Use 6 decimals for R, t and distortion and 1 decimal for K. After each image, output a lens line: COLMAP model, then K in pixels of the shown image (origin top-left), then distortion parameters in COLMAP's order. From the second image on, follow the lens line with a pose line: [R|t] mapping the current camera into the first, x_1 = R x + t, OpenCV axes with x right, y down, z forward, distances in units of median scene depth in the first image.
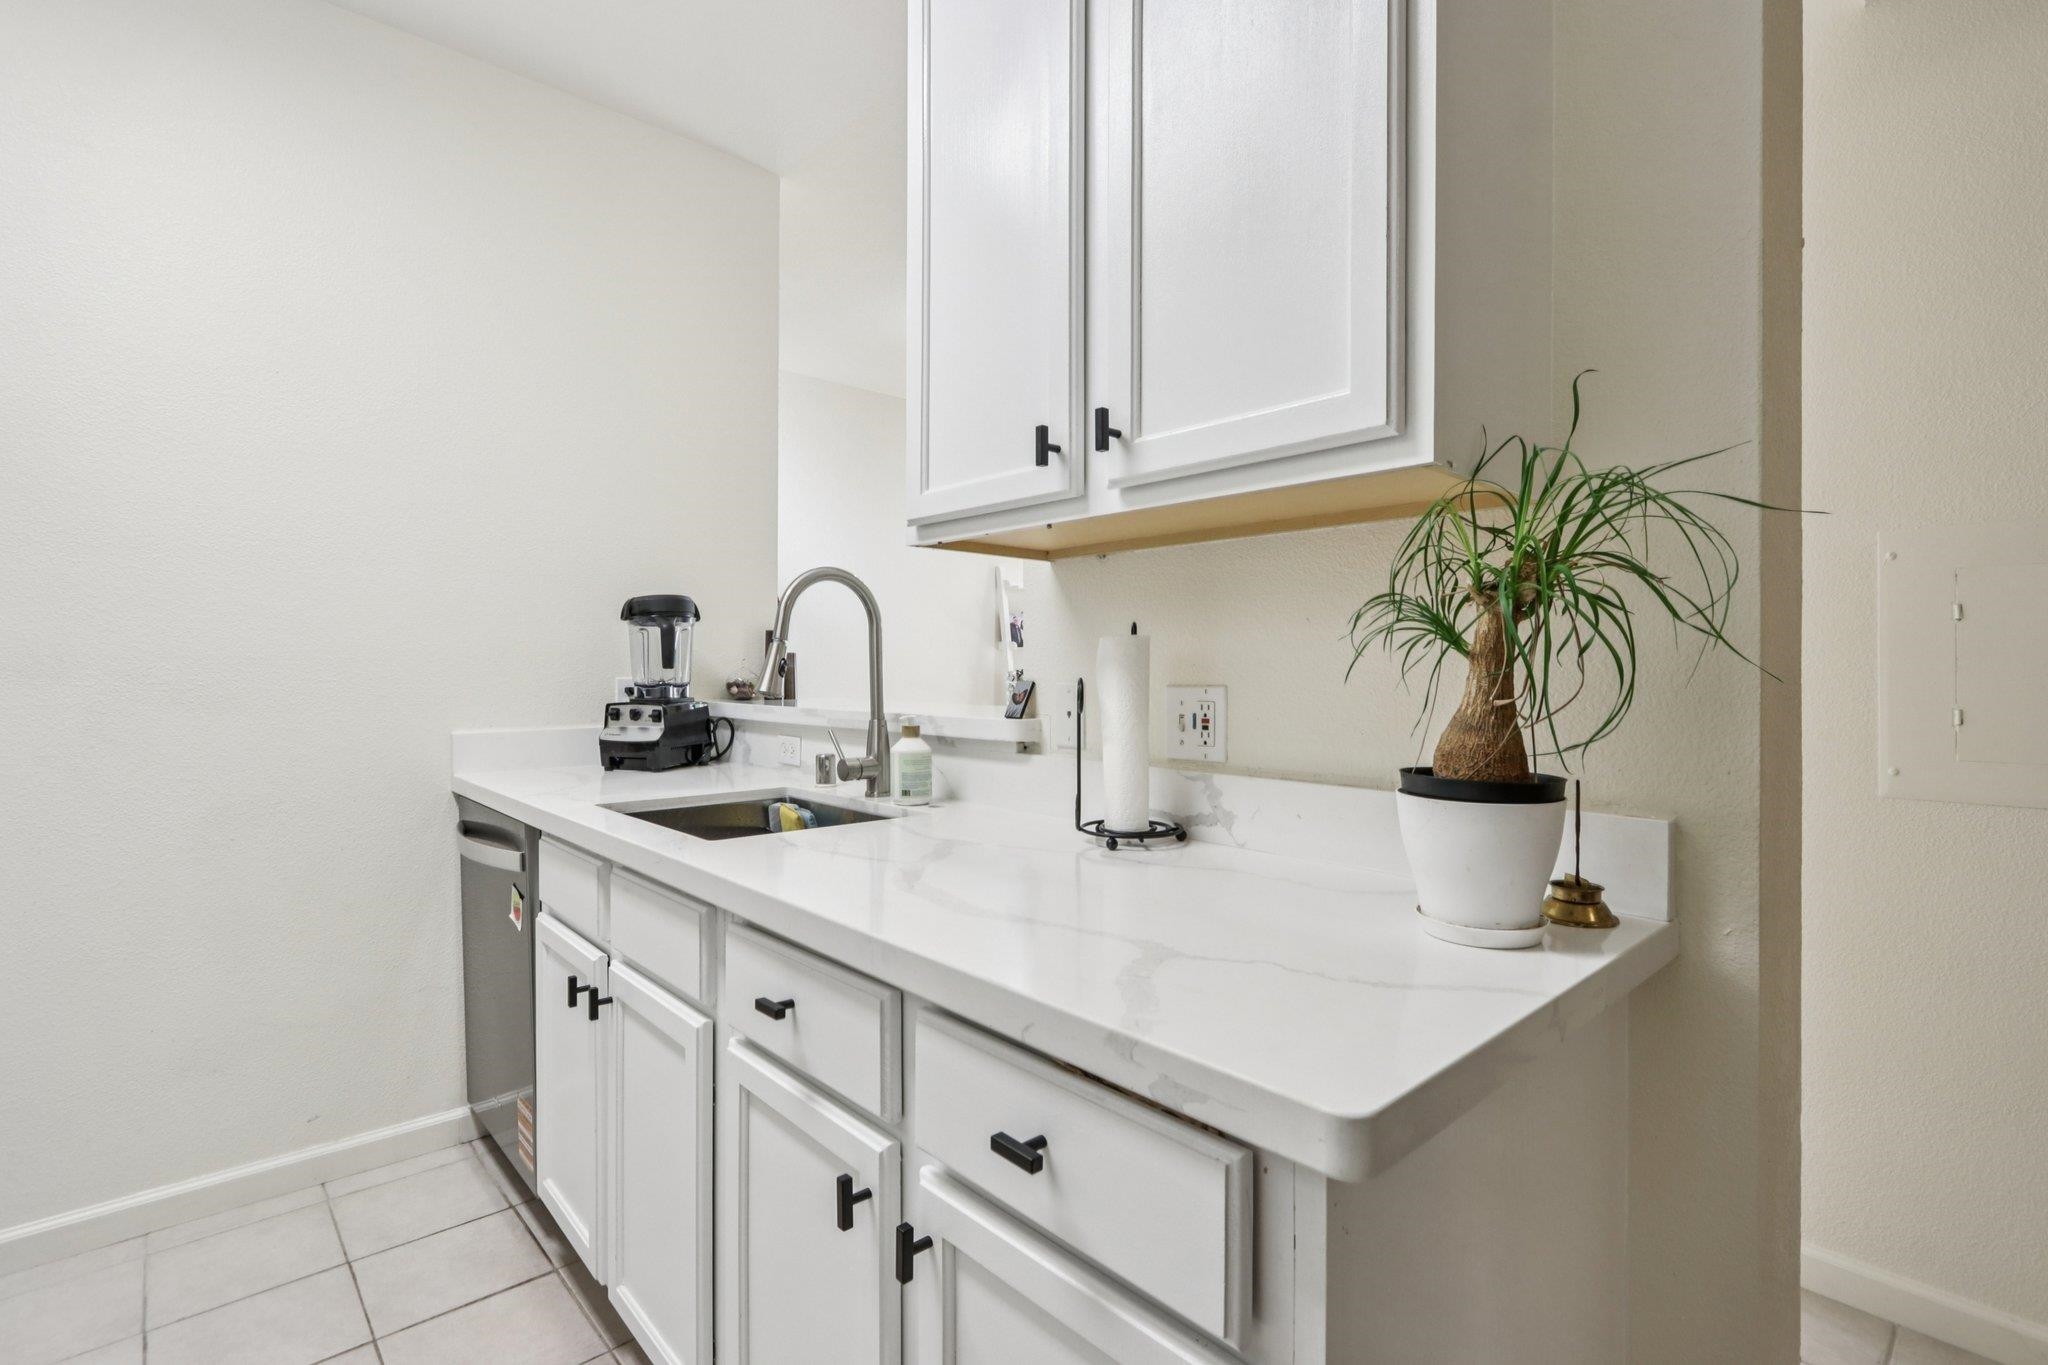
lens RADIAL K [[946.7, 0, 1033.9], [0, 946.7, 676.1], [0, 0, 1]] dist [-0.018817, 0.004051]
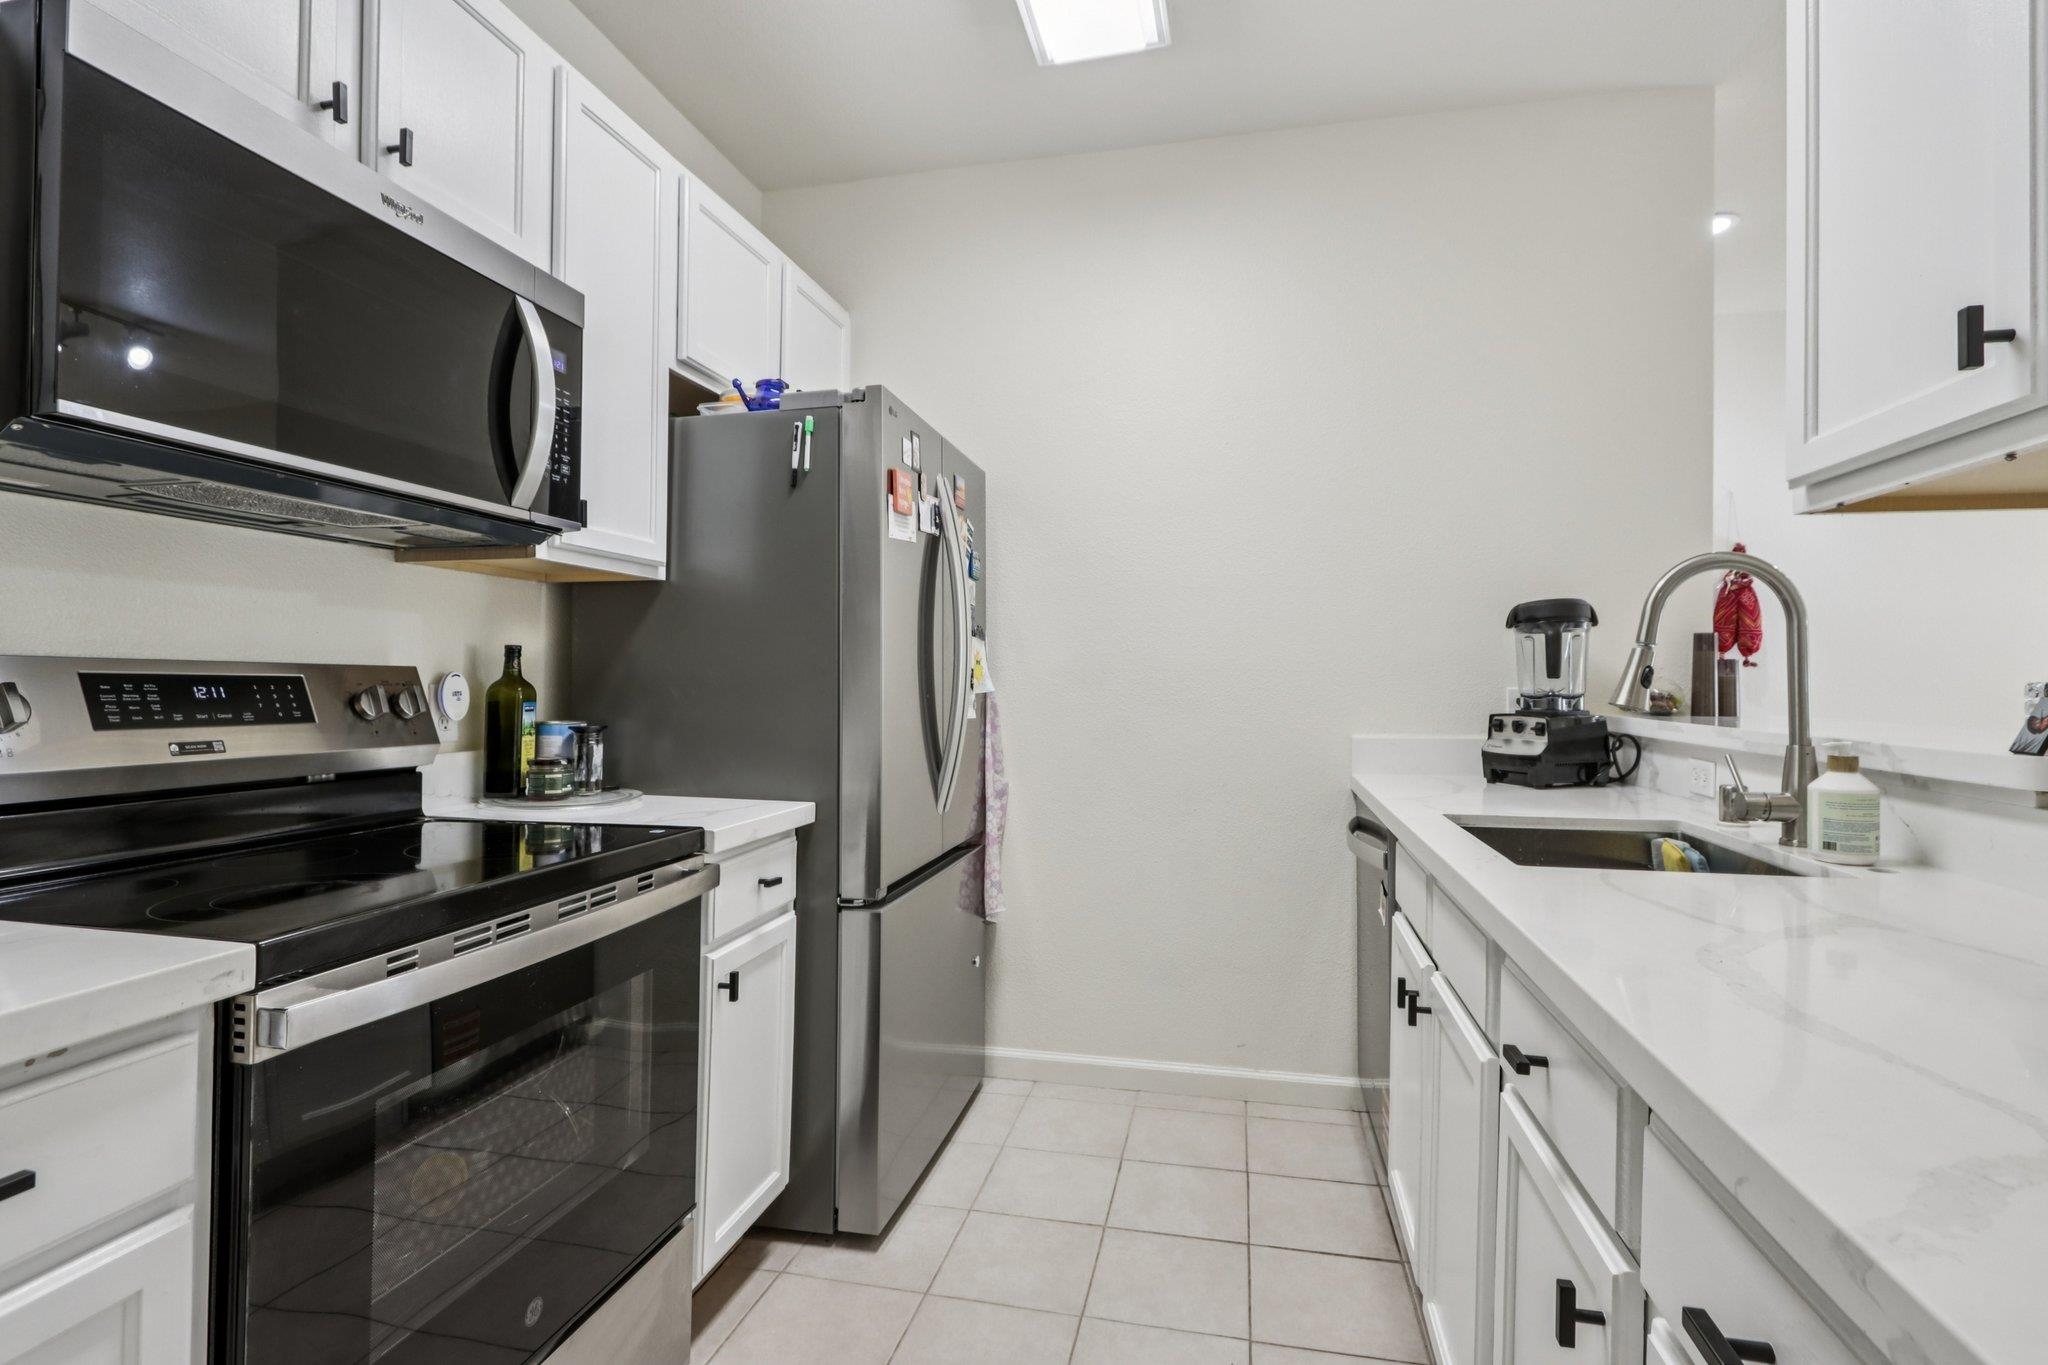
lens RADIAL K [[946.7, 0, 1014.2], [0, 946.7, 675.7], [0, 0, 1]] dist [-0.018817, 0.004051]
pose [[0.577558, -0.002193, -0.816347, 0.078460], [-0.007192, 0.999944, -0.007775, 0.000549], [0.816318, 0.010361, 0.577510, 0.044914]]
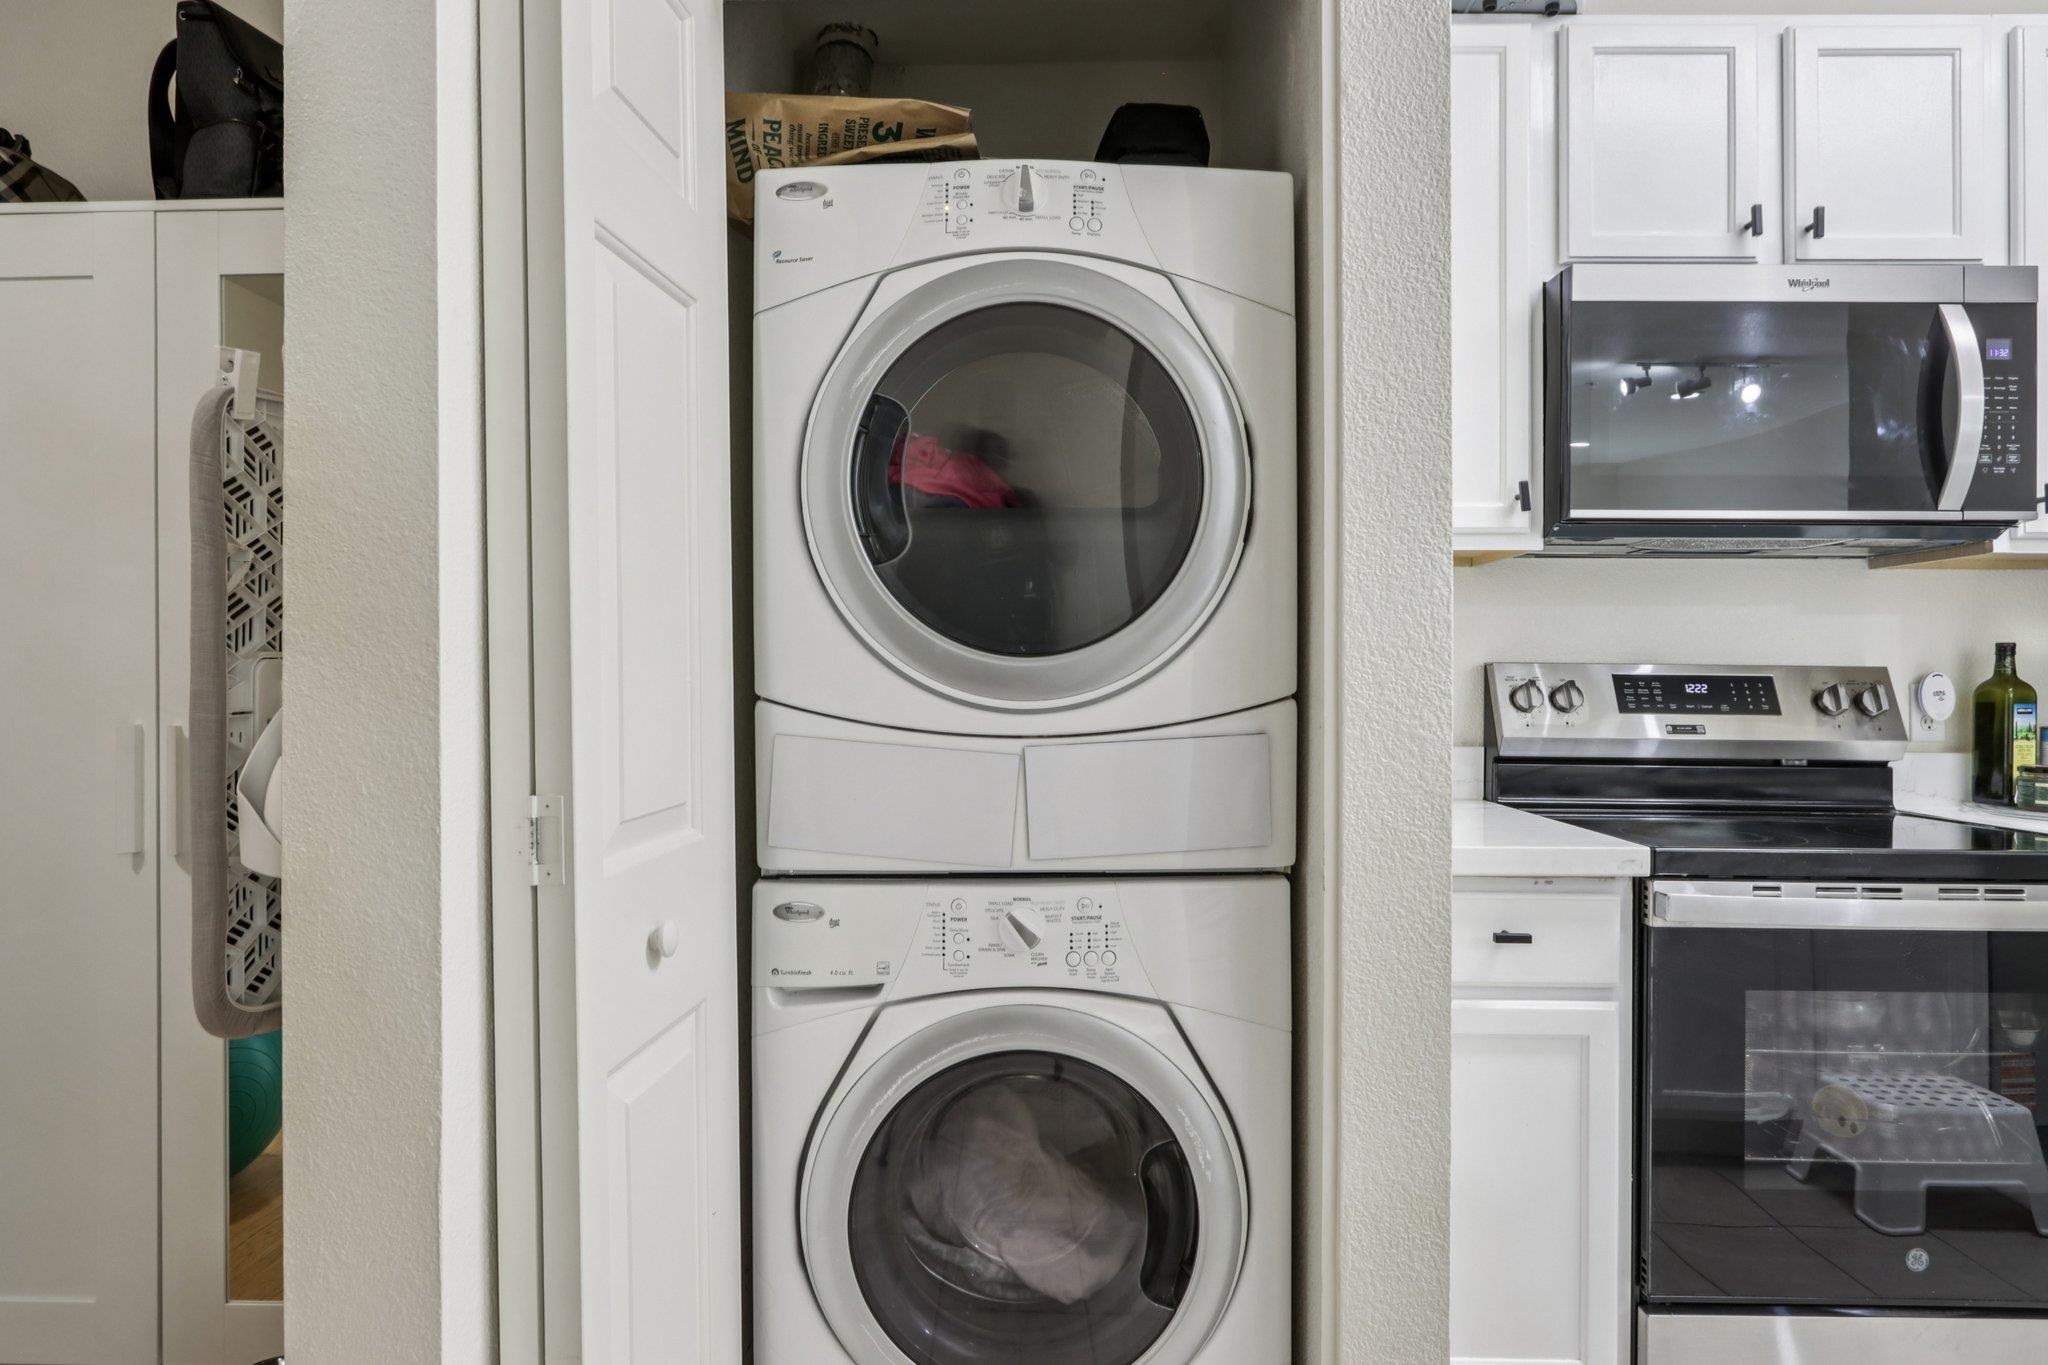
lens RADIAL K [[1185.2, 0, 1034.9], [0, 1185.2, 663.6], [0, 0, 1]] dist [0.006136, -0.005837]
pose [[-0.674771, -0.012731, -0.737918, 0.364028], [-0.006519, 0.999915, -0.011290, 0.003607], [0.737999, -0.002808, -0.674796, 0.207642]]
